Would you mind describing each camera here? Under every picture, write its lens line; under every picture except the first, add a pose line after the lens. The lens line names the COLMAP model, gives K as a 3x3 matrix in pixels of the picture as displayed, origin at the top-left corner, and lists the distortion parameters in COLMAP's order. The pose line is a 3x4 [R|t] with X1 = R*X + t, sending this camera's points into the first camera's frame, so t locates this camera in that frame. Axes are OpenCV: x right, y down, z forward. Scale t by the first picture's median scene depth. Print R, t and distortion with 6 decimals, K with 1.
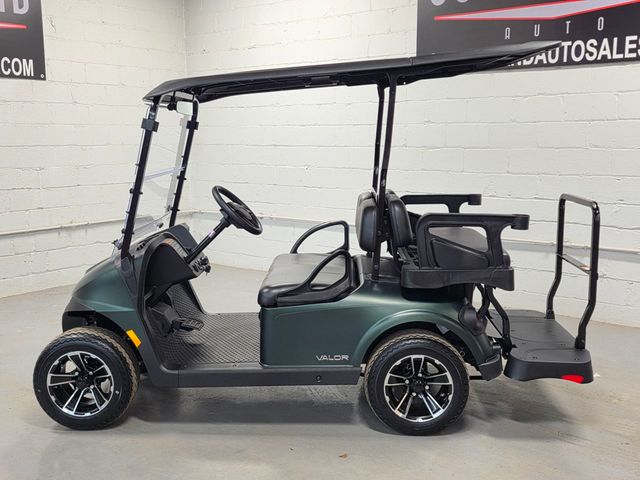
lens RADIAL K [[724.1, 0, 318.3], [0, 724.1, 239.9], [0, 0, 1]] dist [0.088827, -0.042393]
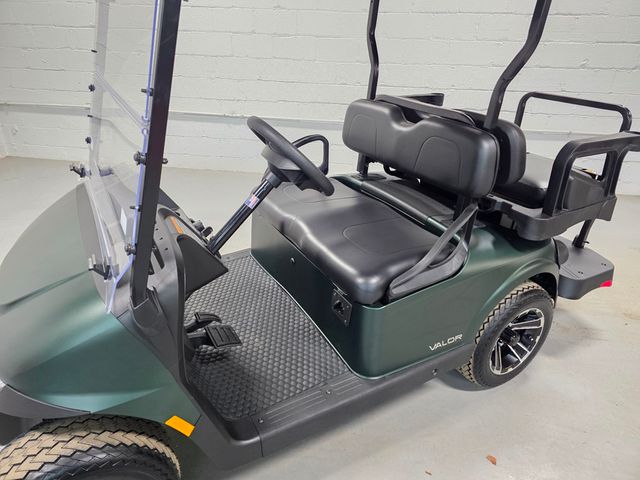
lens RADIAL K [[428.6, 0, 315.0], [0, 428.6, 241.0], [0, 0, 1]] dist [0.039711, -0.038430]
pose [[0.857948, -0.206497, 0.470409, -0.282225], [0.043677, 0.941665, 0.333706, -0.095827], [-0.511877, -0.265756, 0.816918, 0.702561]]
